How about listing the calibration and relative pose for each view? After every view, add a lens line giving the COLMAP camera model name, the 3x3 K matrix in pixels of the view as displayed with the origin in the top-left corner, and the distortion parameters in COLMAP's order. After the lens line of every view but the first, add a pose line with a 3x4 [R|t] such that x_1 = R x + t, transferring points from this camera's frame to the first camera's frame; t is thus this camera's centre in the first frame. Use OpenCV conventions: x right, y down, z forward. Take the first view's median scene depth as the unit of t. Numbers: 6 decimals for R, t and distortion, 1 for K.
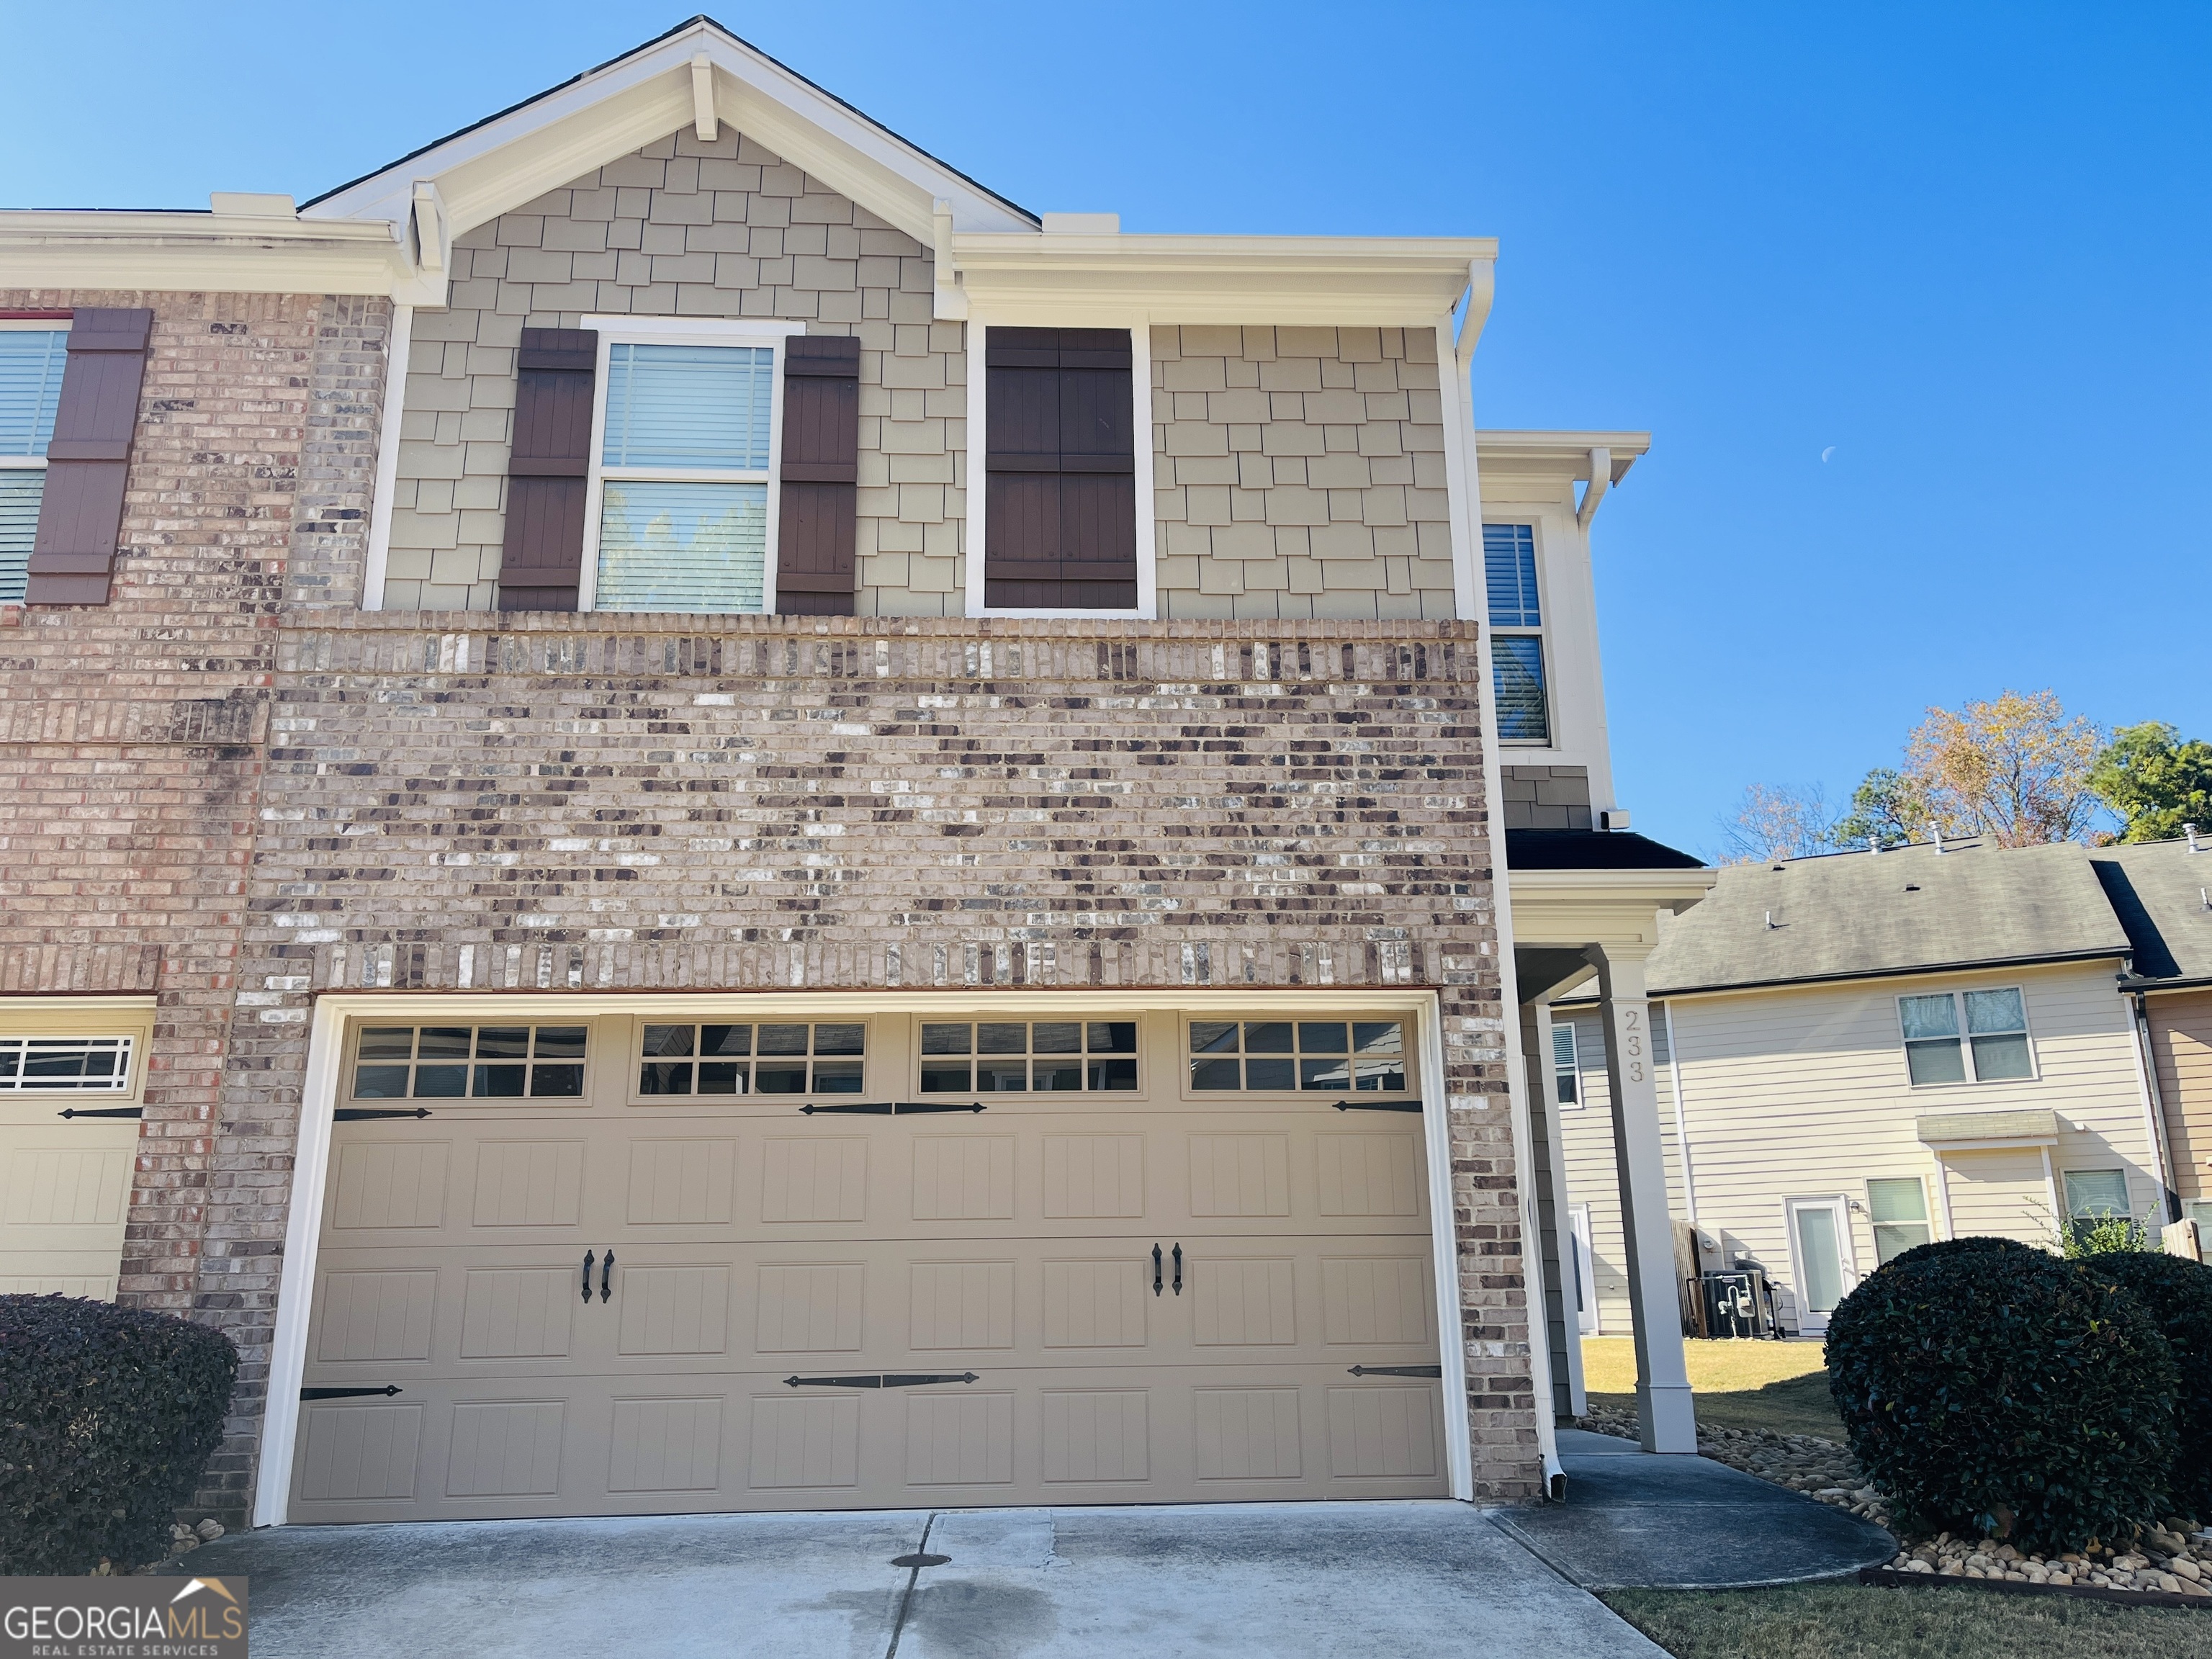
lens RADIAL K [[1673.7, 0, 1107.0], [0, 1673.7, 841.0], [0, 0, 1]] dist [0.079674, -0.096114]
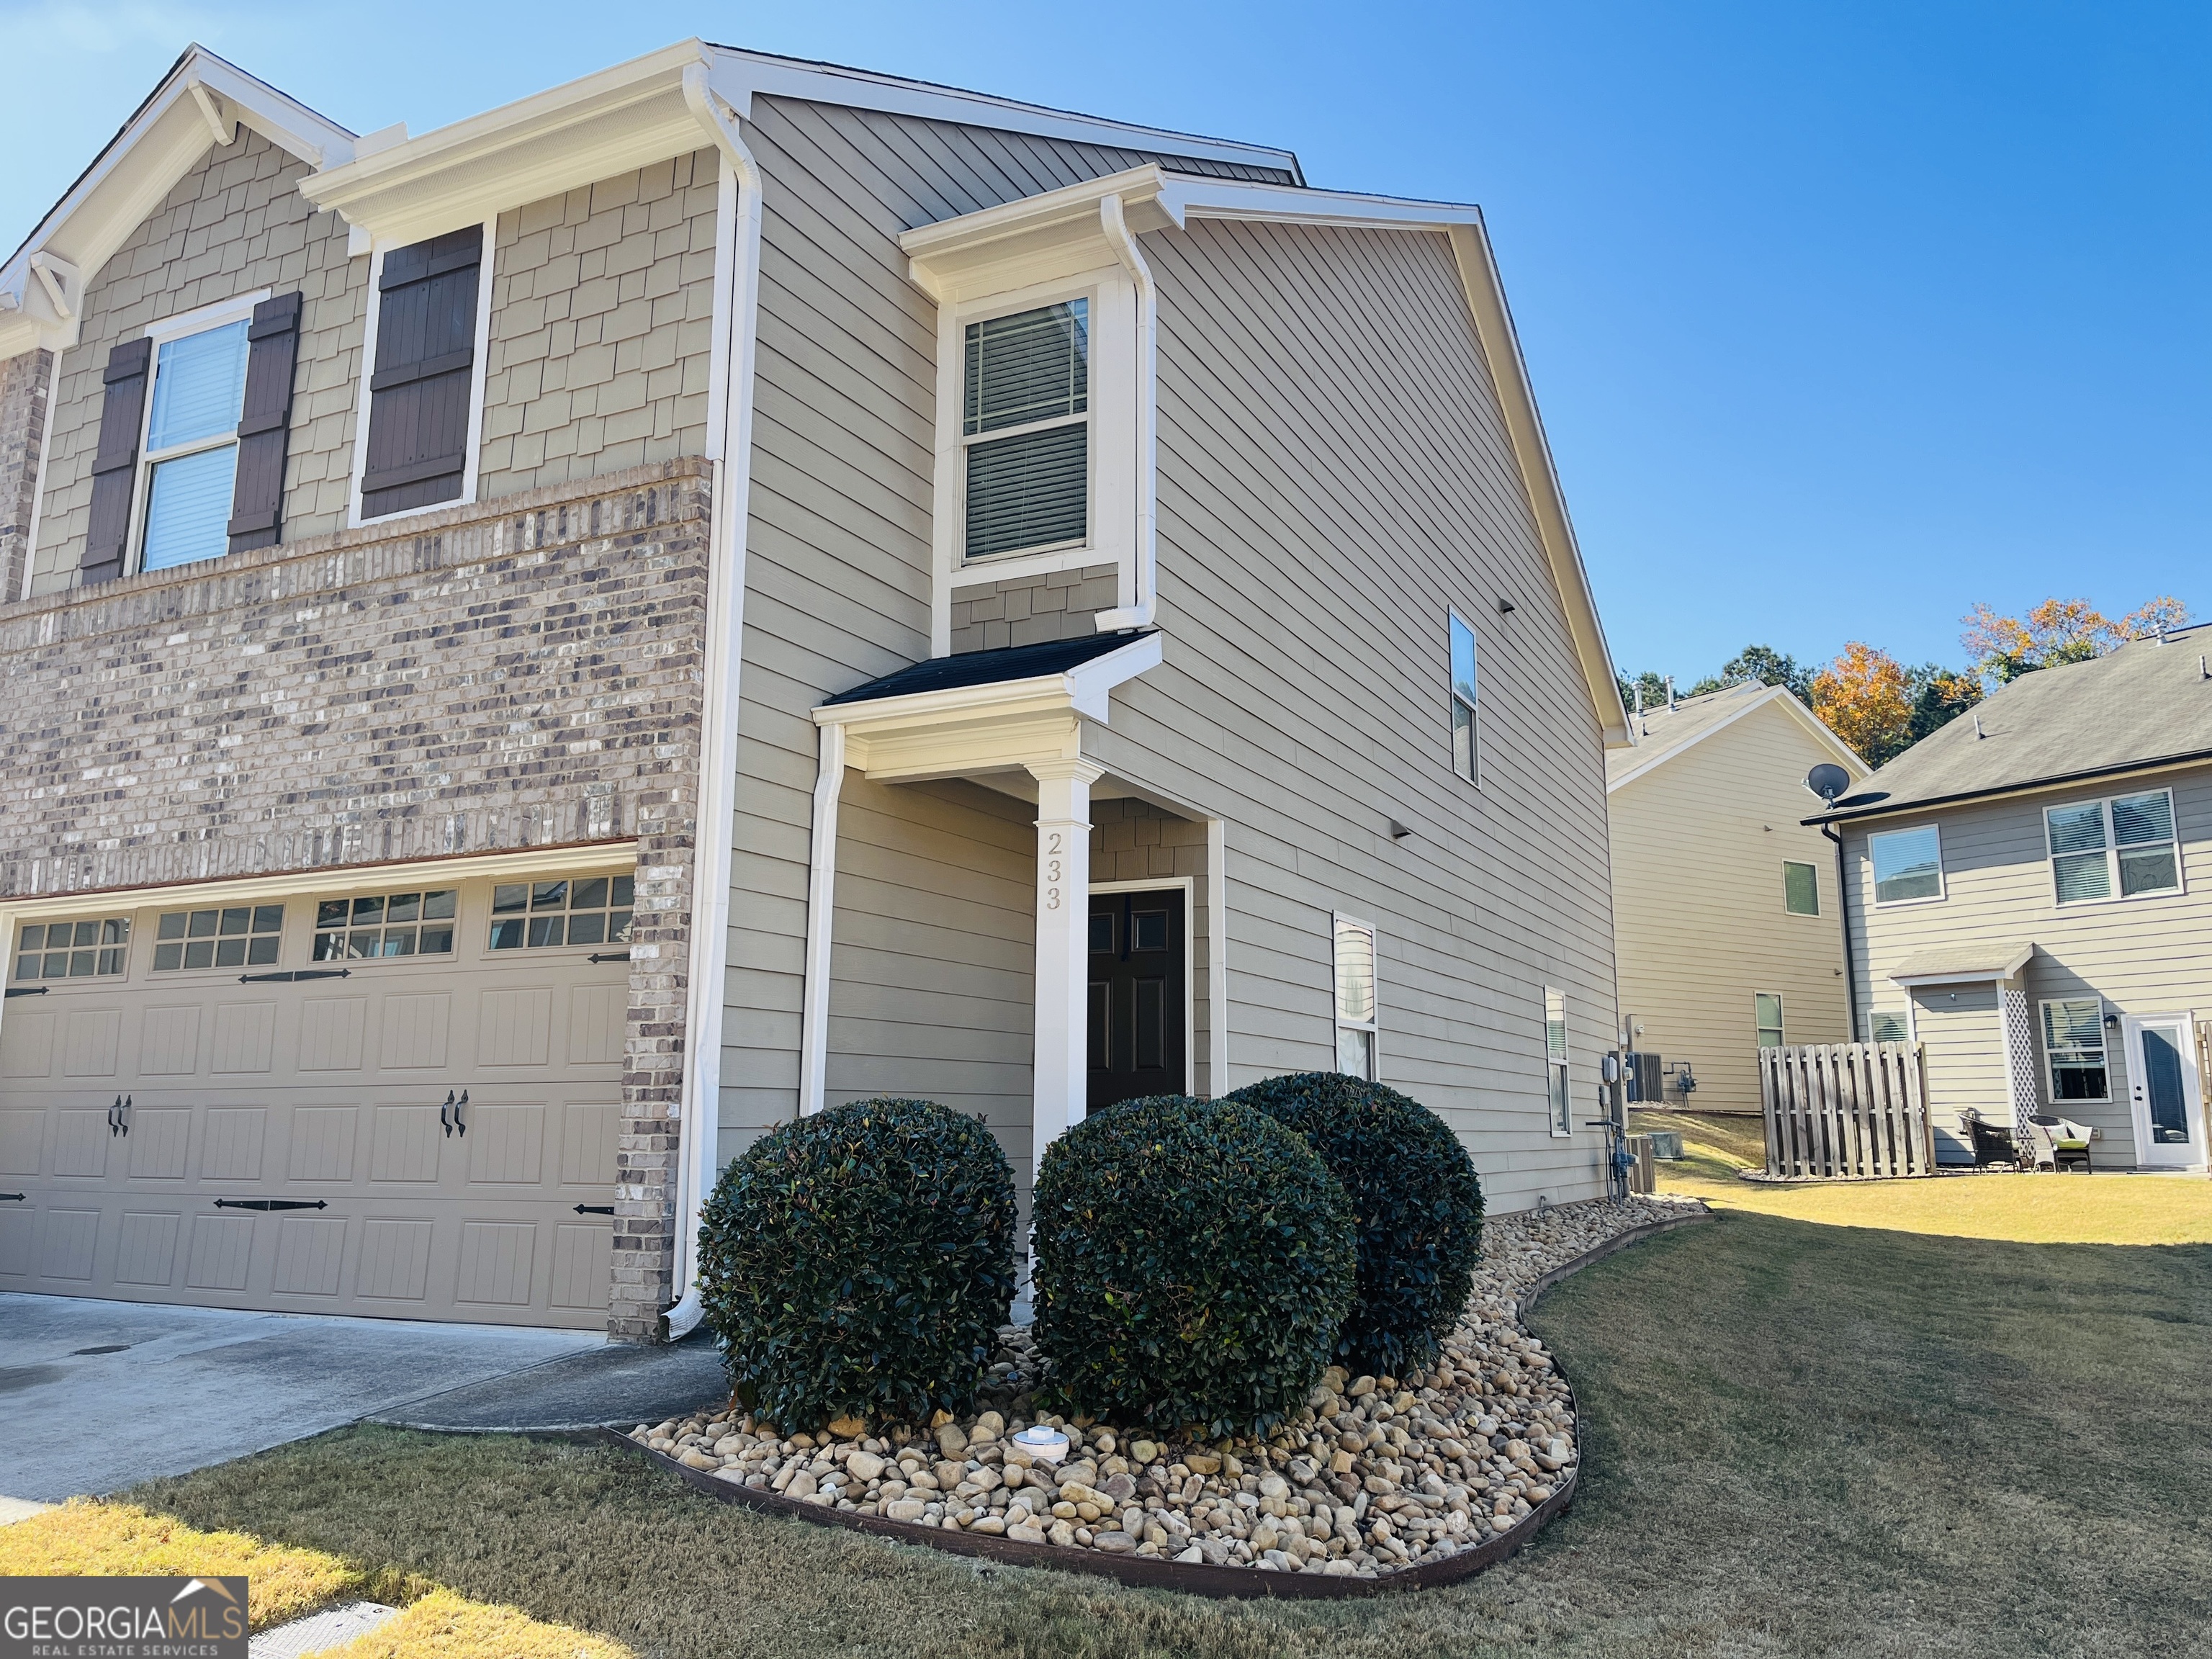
lens RADIAL K [[1673.7, 0, 1126.9], [0, 1673.7, 806.8], [0, 0, 1]] dist [0.079674, -0.096114]
pose [[0.872104, -0.078709, -0.482949, 0.924113], [0.120913, 0.991035, 0.056827, 0.046027], [0.474147, -0.107954, 0.873802, 0.260106]]
